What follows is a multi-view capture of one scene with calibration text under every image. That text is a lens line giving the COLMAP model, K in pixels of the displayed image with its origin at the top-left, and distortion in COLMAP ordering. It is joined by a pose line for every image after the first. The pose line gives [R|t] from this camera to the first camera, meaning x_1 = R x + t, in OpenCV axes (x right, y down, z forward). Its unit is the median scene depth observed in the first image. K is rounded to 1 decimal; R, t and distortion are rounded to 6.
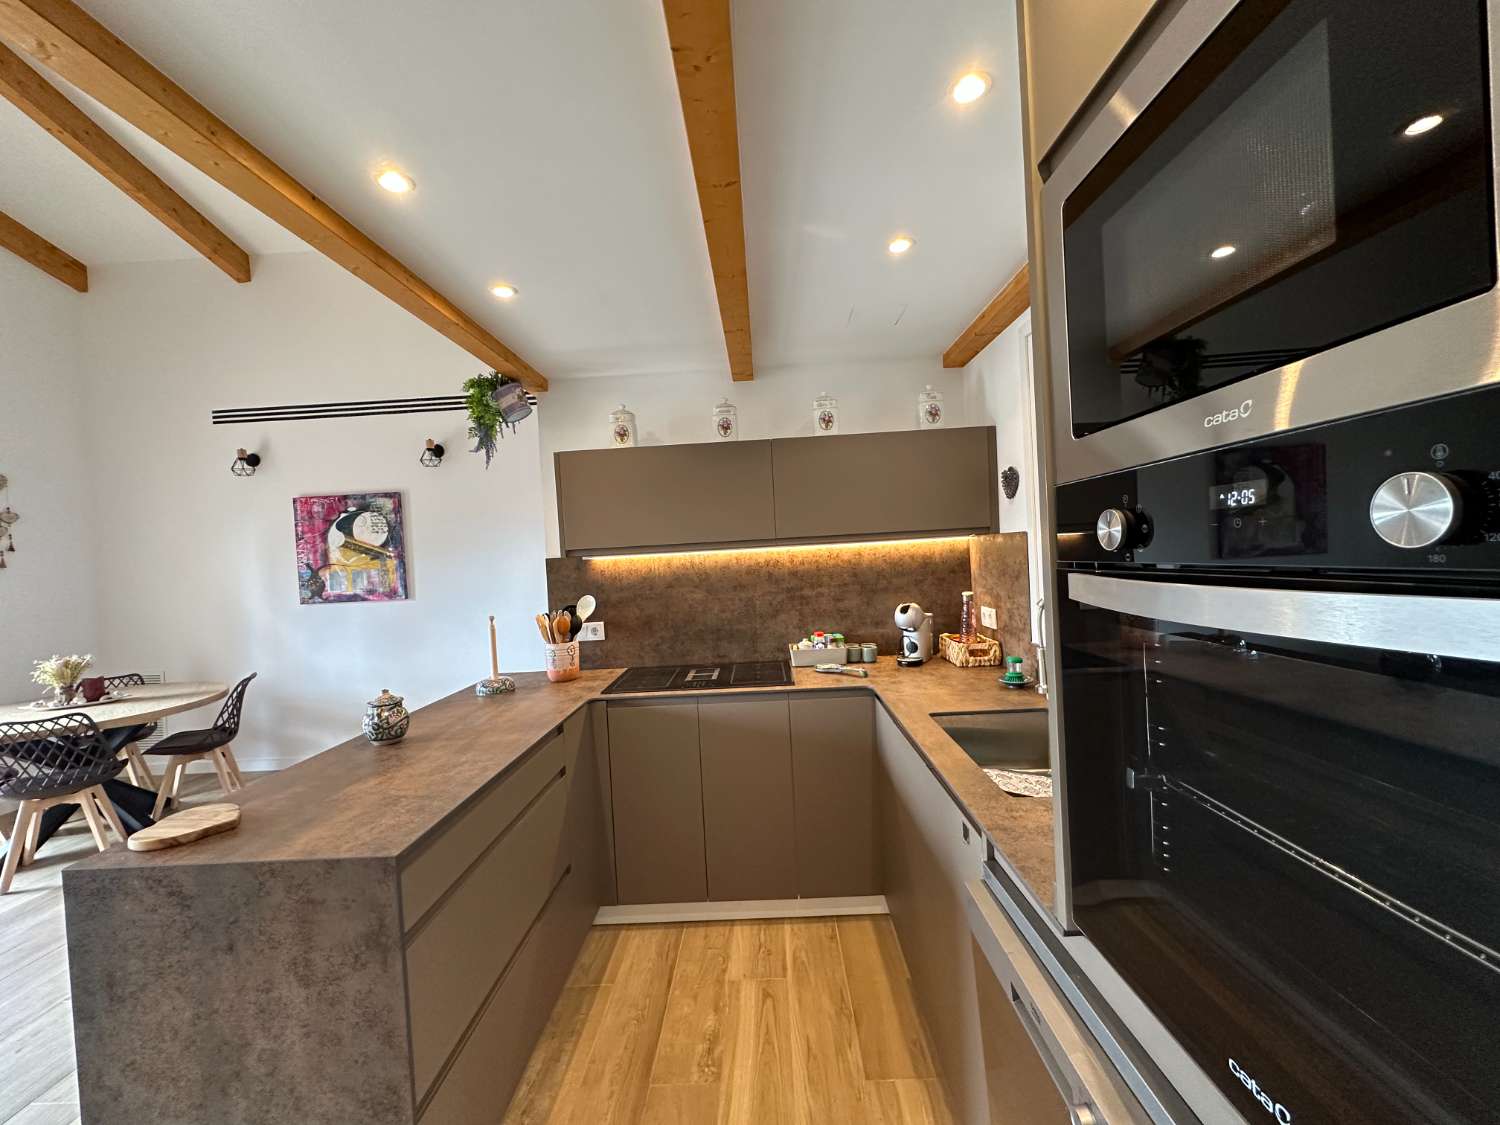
lens RADIAL K [[597.6, 0, 750.2], [0, 597.6, 562.2], [0, 0, 1]] dist [-0.005060, 0.000834]
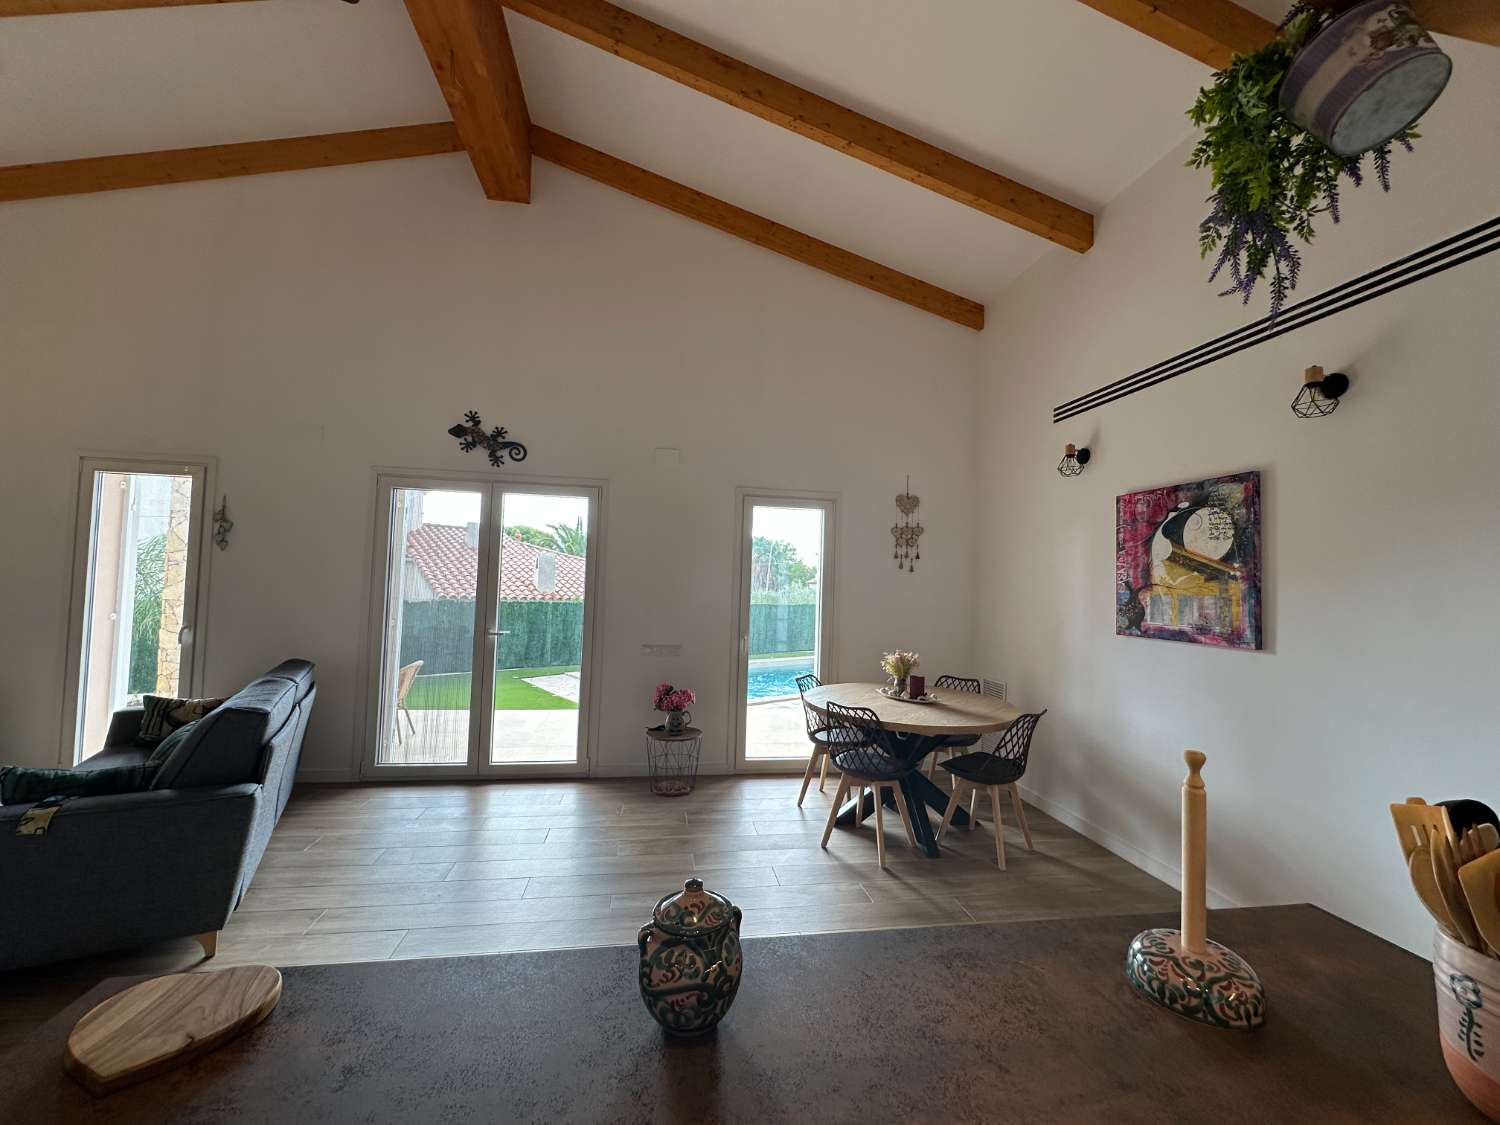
lens RADIAL K [[597.6, 0, 750.3], [0, 597.6, 561.8], [0, 0, 1]] dist [-0.005060, 0.000834]
pose [[0.186144, 0.018347, -0.982351, -0.115446], [-0.057431, 0.998319, 0.007762, -0.001627], [0.980843, 0.054972, 0.186885, 0.496640]]
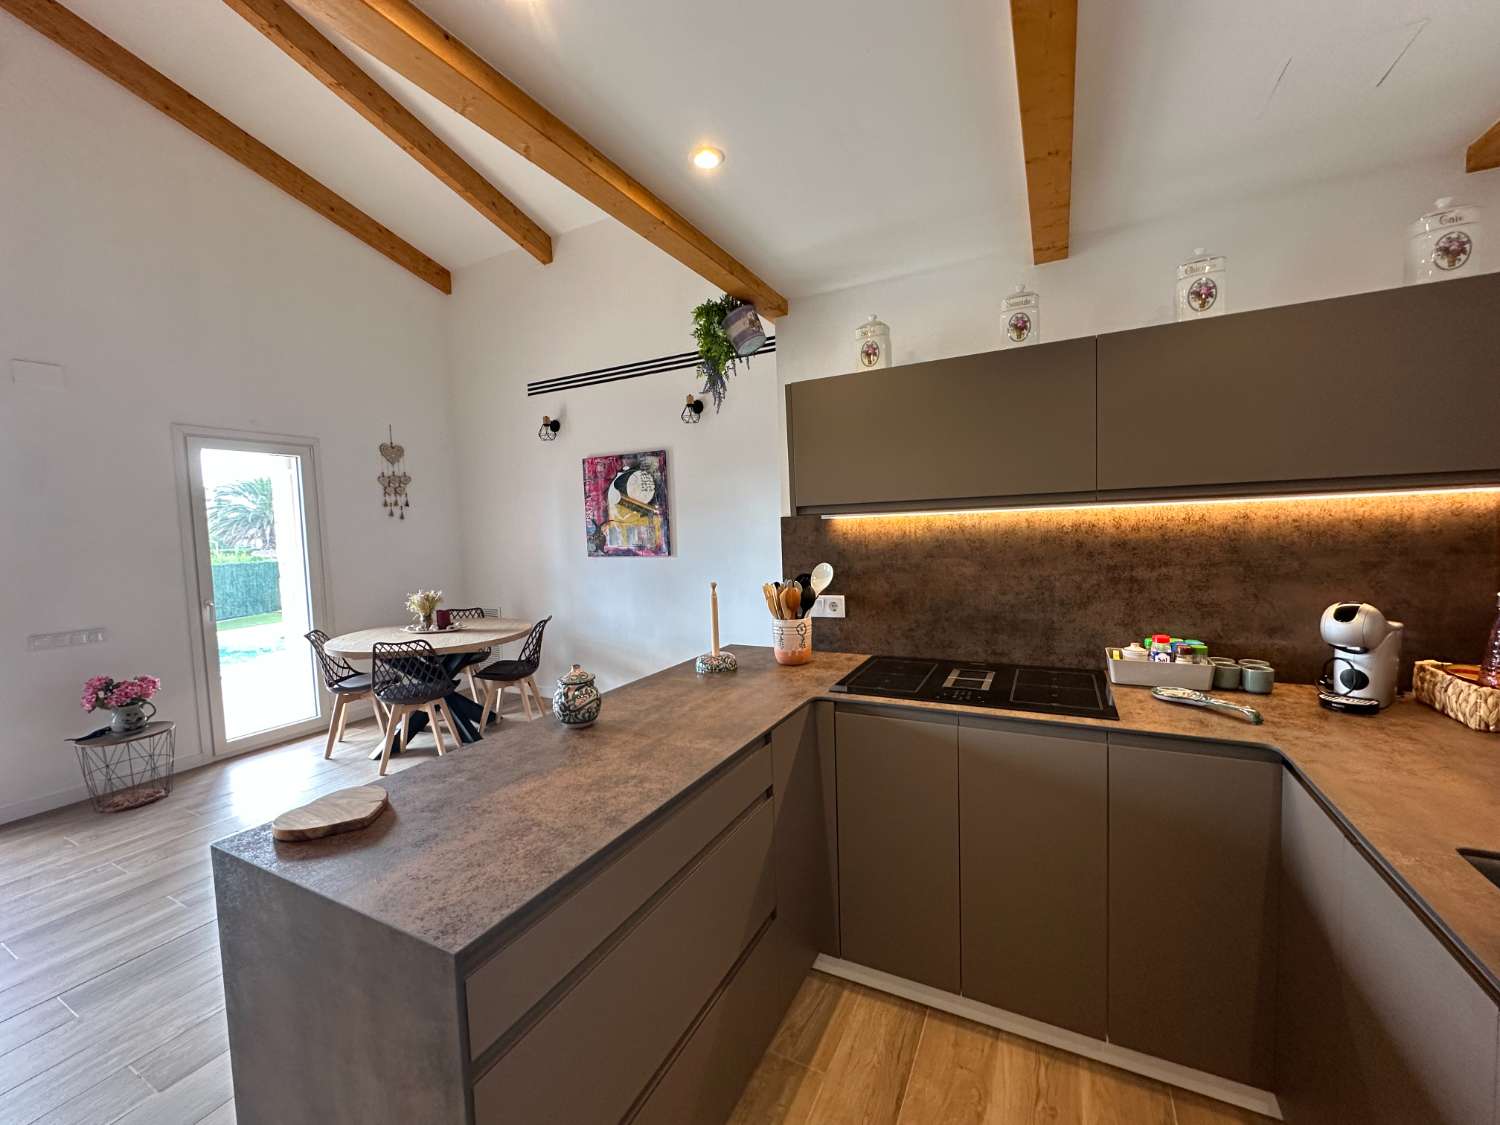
lens RADIAL K [[597.6, 0, 750.8], [0, 597.6, 562.3], [0, 0, 1]] dist [-0.005060, 0.000834]
pose [[0.900493, 0.046290, -0.432399, -0.008463], [-0.018468, 0.997492, 0.068326, 0.000752], [0.434477, -0.053542, 0.899090, 0.176643]]
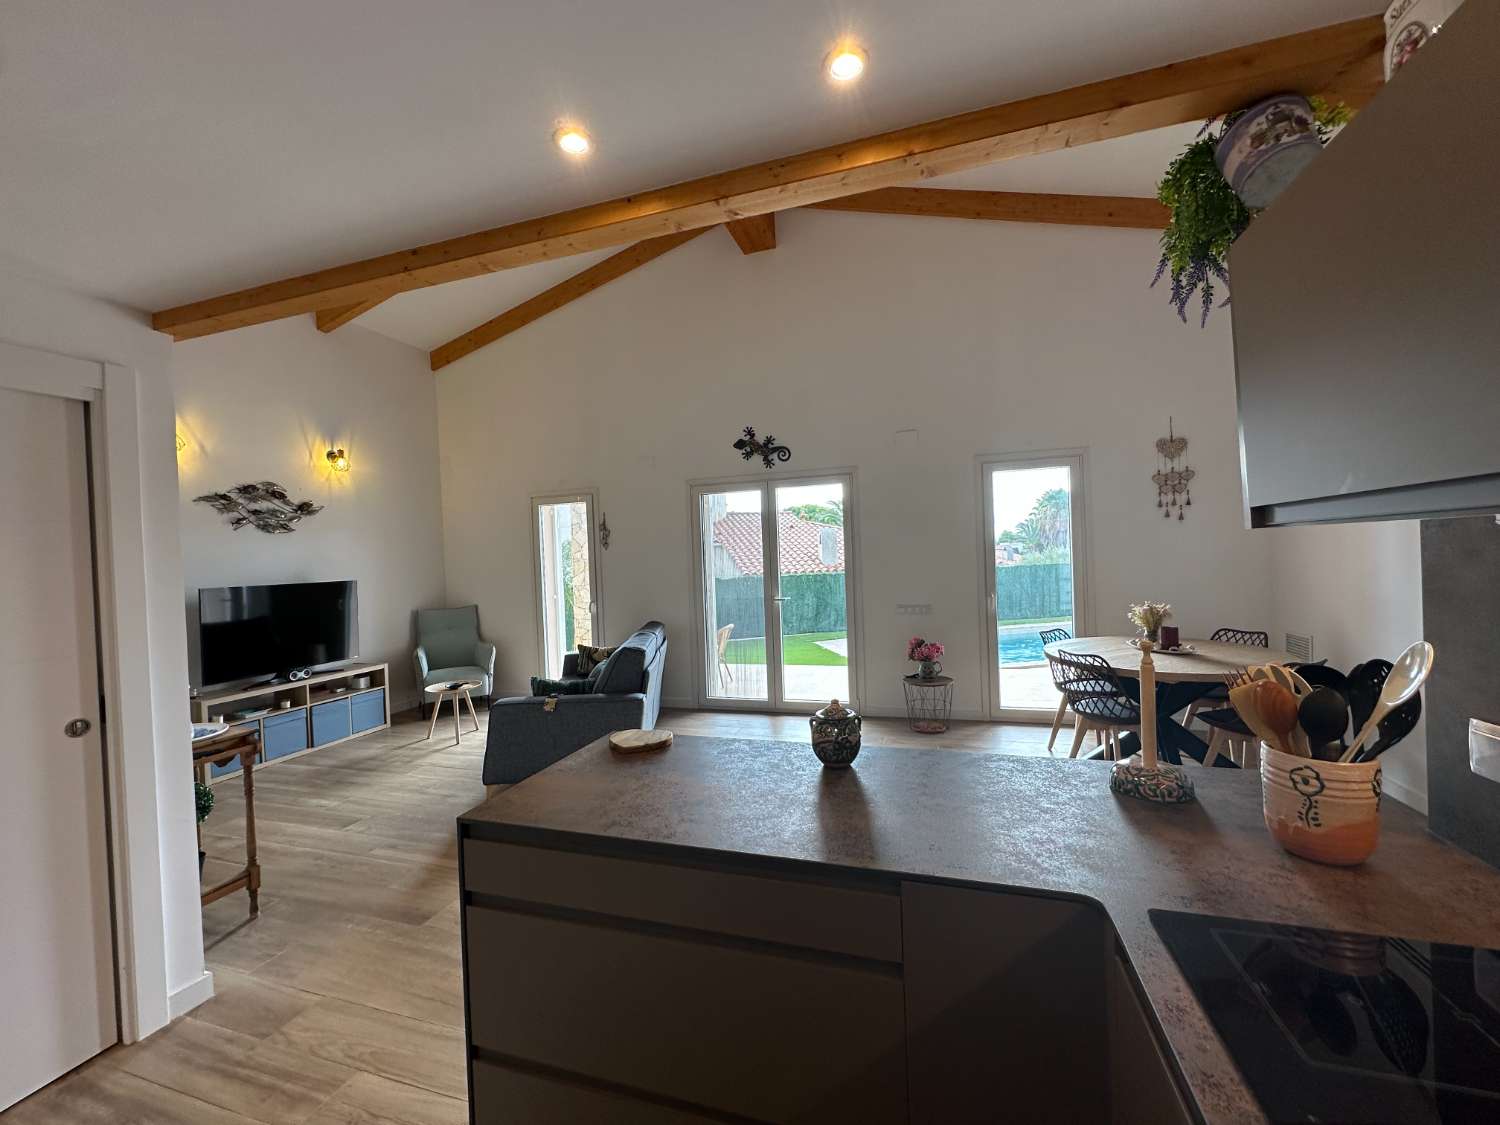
lens RADIAL K [[597.6, 0, 750.2], [0, 597.6, 561.8], [0, 0, 1]] dist [-0.005060, 0.000834]
pose [[-0.276325, 0.071677, -0.958388, 0.099045], [0.037248, 0.997264, 0.063845, -0.016015], [0.960342, -0.018056, -0.278239, 0.584929]]
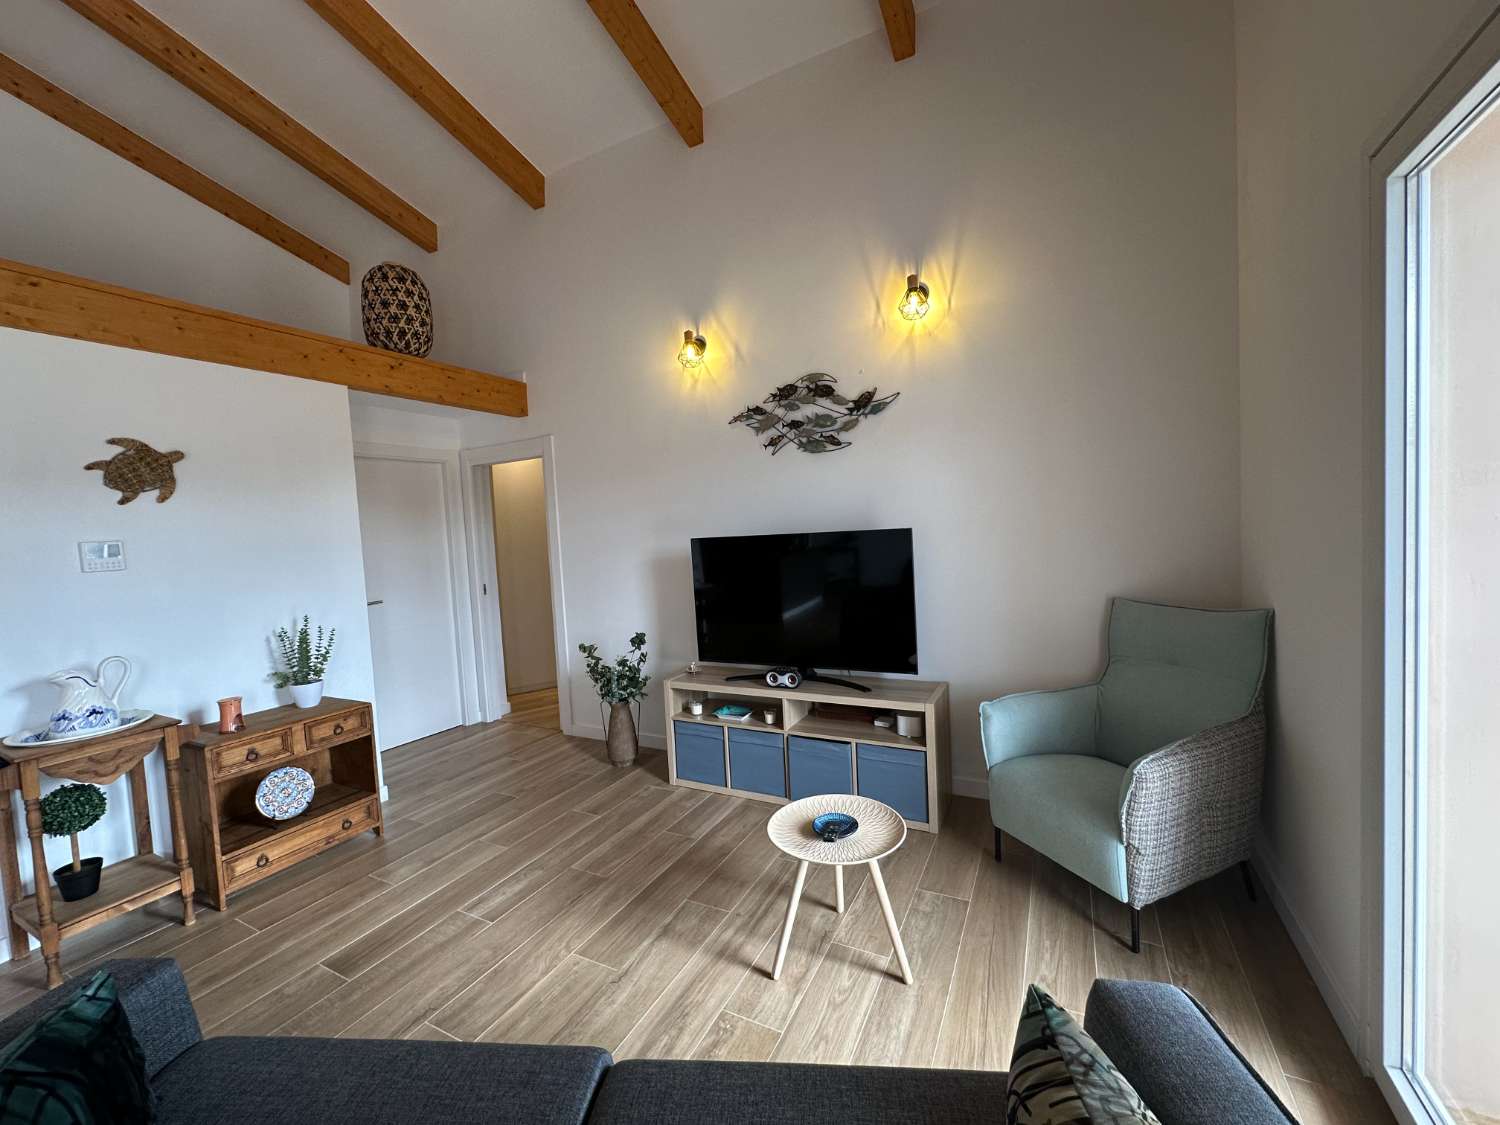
lens RADIAL K [[597.6, 0, 751.9], [0, 597.6, 561.4], [0, 0, 1]] dist [-0.005060, 0.000834]
pose [[-0.893881, 0.075114, 0.441967, -1.269127], [0.106307, 0.993259, 0.046200, 0.078478], [-0.435518, 0.088281, -0.895841, -0.019677]]
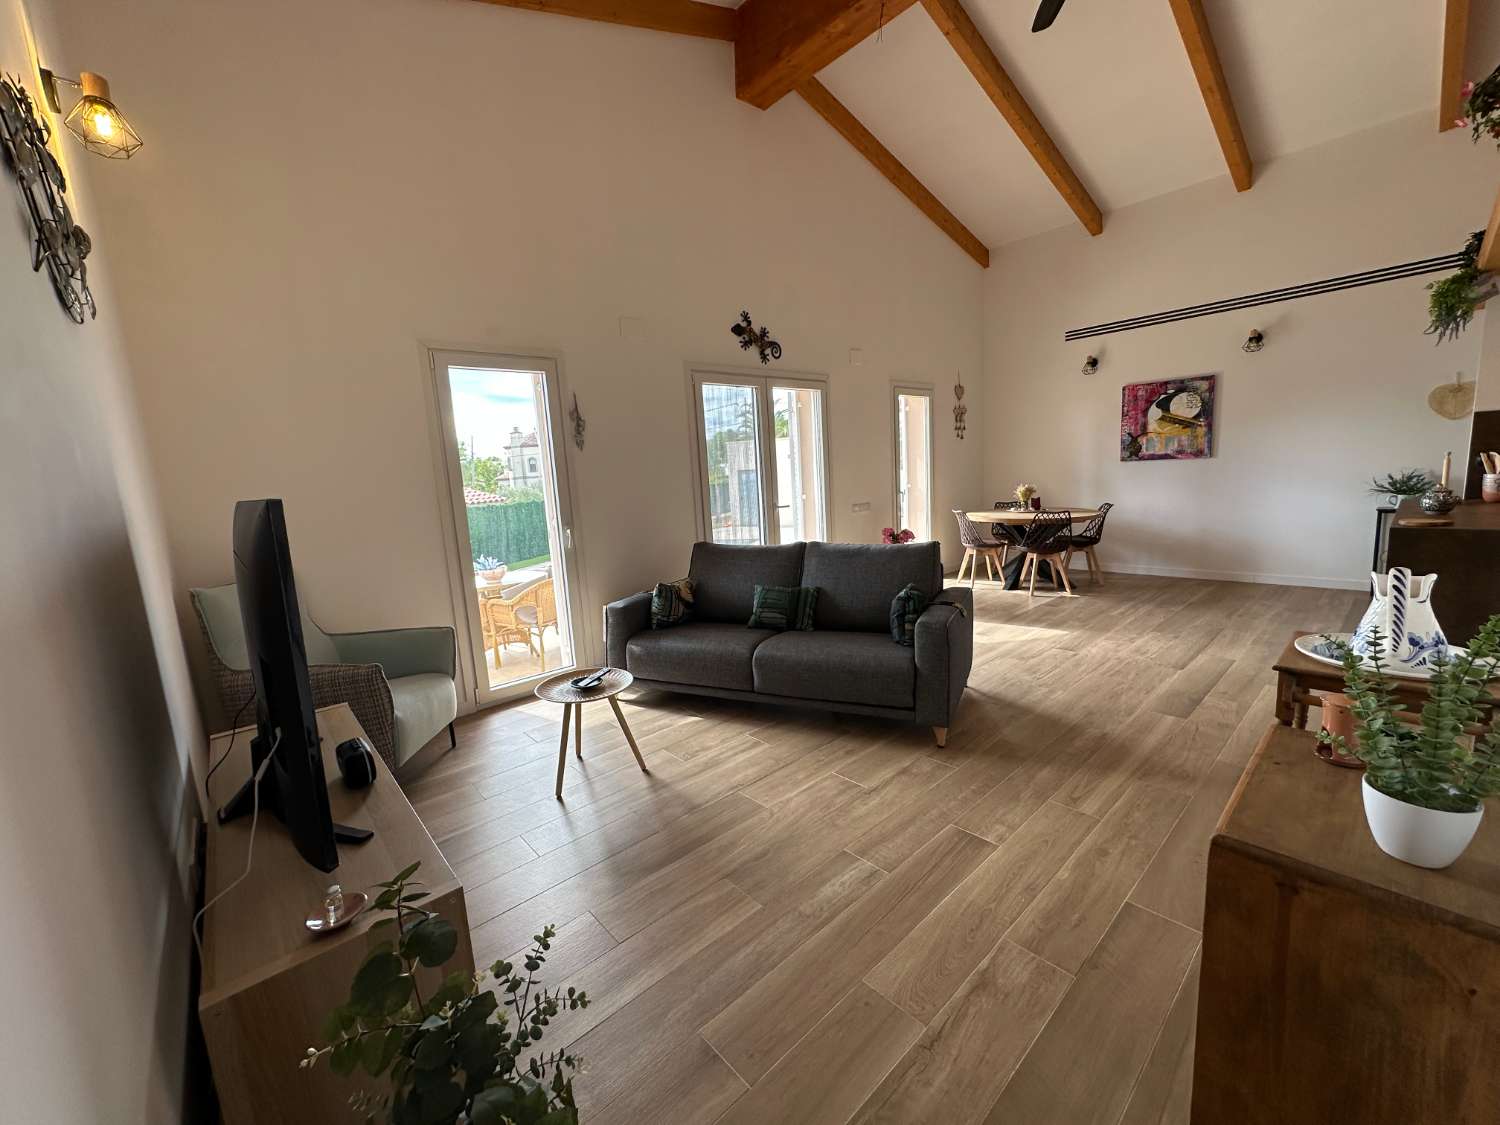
lens RADIAL K [[597.6, 0, 750.5], [0, 597.6, 562.0], [0, 0, 1]] dist [-0.005060, 0.000834]
pose [[0.686585, 0.120786, -0.716946, -0.378443], [0.011615, 0.984155, 0.176927, 0.056672], [0.726956, -0.129803, 0.674304, -0.877235]]
